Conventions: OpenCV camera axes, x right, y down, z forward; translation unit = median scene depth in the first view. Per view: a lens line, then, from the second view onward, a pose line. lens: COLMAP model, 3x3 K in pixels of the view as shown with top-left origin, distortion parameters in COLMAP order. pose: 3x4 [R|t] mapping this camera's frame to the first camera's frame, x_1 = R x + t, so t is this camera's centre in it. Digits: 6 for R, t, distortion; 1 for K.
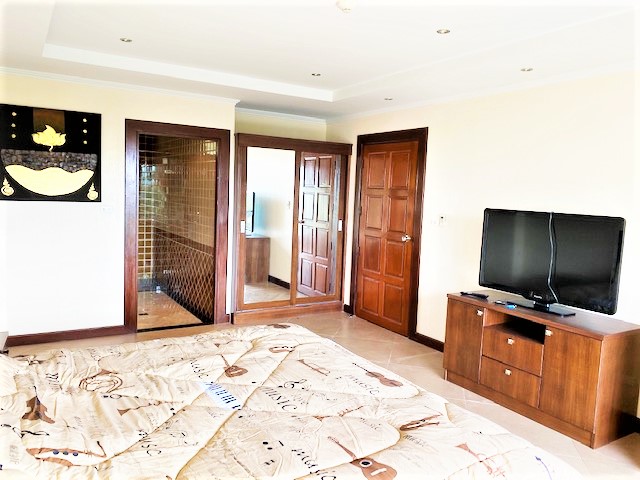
lens RADIAL K [[489.2, 0, 311.5], [0, 489.2, 236.5], [0, 0, 1]] dist [0.036995, -0.054672]
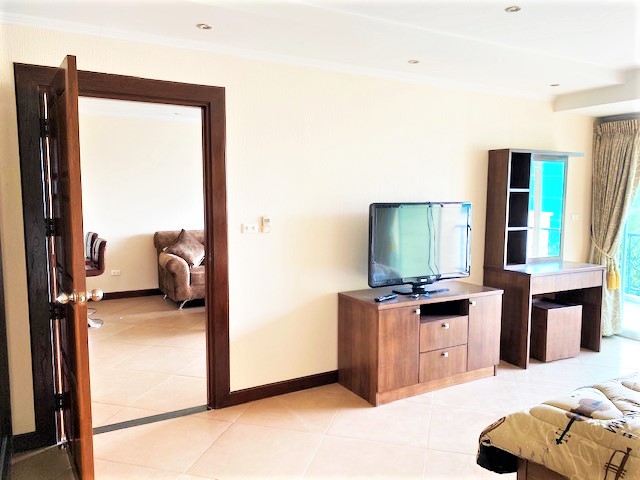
lens RADIAL K [[489.2, 0, 316.8], [0, 489.2, 242.8], [0, 0, 1]] dist [0.036995, -0.054672]
pose [[0.029121, -0.144363, 0.989096, -0.491628], [0.091916, 0.985710, 0.141162, -0.107635], [-0.995341, 0.086803, 0.041974, 0.966916]]
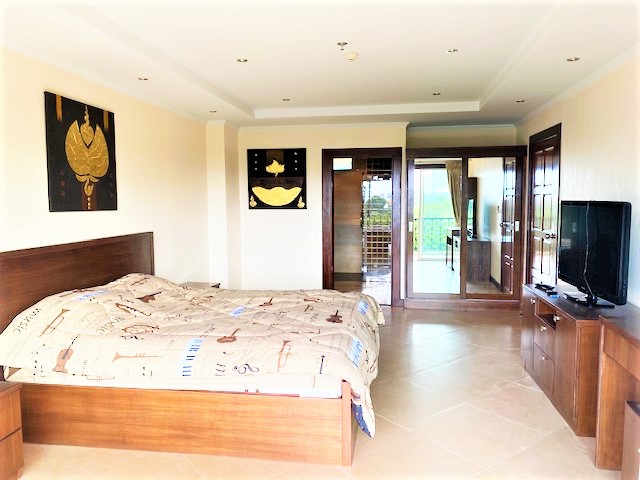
lens RADIAL K [[489.2, 0, 323.0], [0, 489.2, 239.4], [0, 0, 1]] dist [0.036995, -0.054672]
pose [[0.768923, 0.005527, -0.639317, 0.560015], [-0.022765, 0.999565, -0.018738, 0.046632], [0.638936, 0.028962, 0.768715, -0.067106]]
